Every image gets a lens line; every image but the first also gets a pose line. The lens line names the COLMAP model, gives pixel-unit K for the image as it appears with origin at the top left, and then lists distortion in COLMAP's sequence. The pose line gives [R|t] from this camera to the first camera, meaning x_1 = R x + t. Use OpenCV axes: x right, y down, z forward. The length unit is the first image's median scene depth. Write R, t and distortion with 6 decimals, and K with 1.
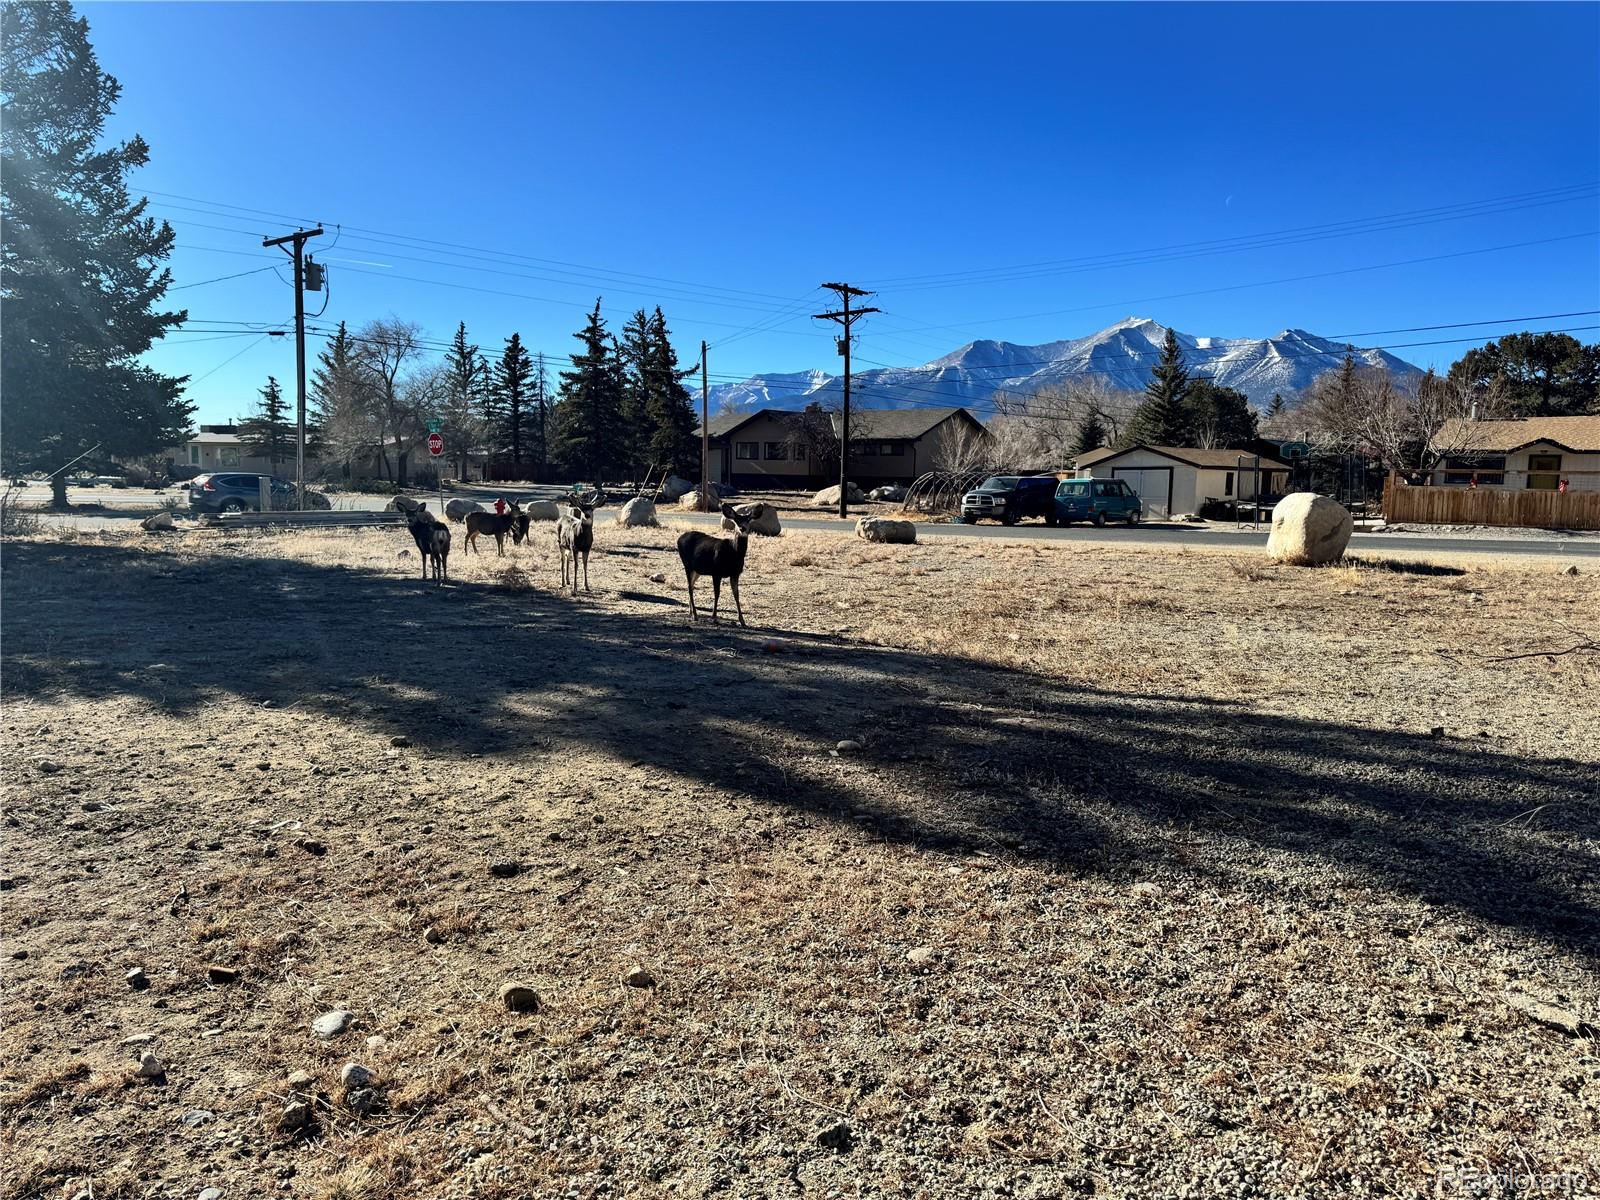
lens RADIAL K [[1131.1, 0, 851.1], [0, 1131.1, 624.1], [0, 0, 1]] dist [-0.004010, -0.006436]
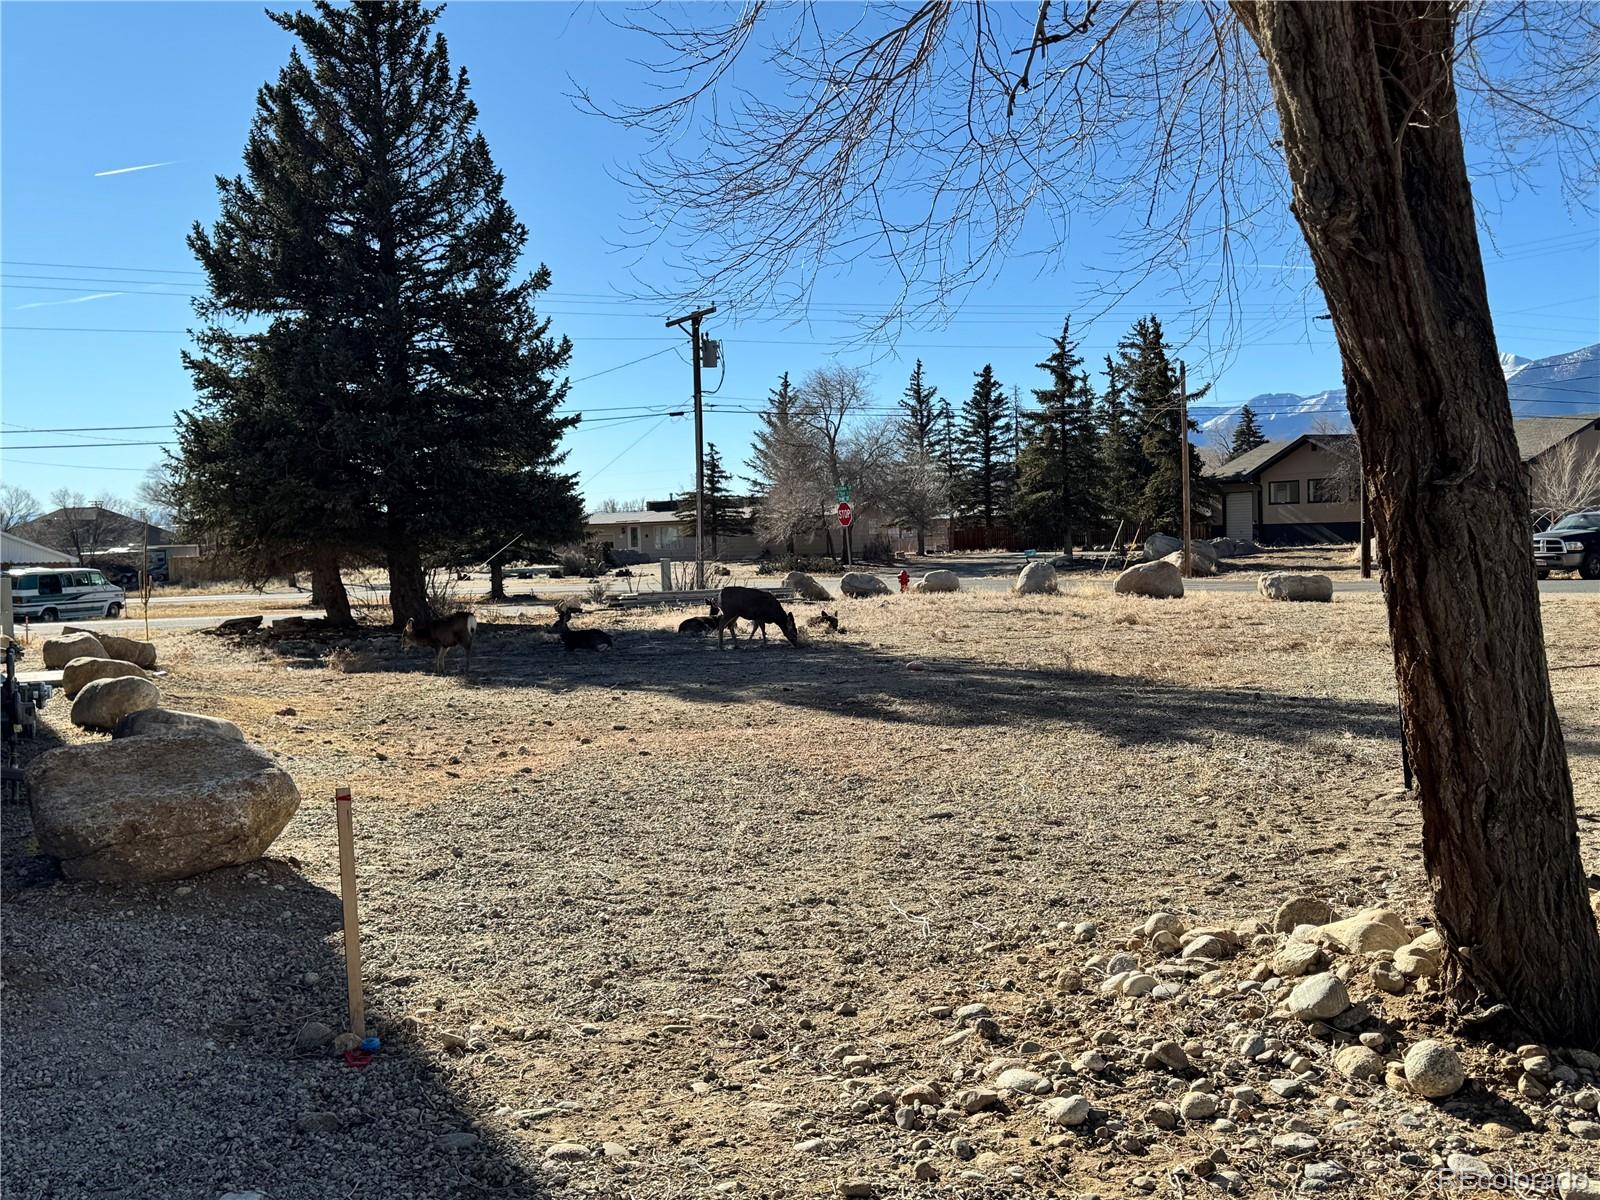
lens RADIAL K [[1659.2, 0, 800.0], [0, 1659.2, 600.0], [0, 0, 1]] dist [0.182866, -0.013913]
pose [[0.903974, -0.035478, -0.426113, 0.098700], [-0.003771, 0.995852, -0.090915, 0.018222], [0.427571, 0.083792, 0.900090, -0.122835]]
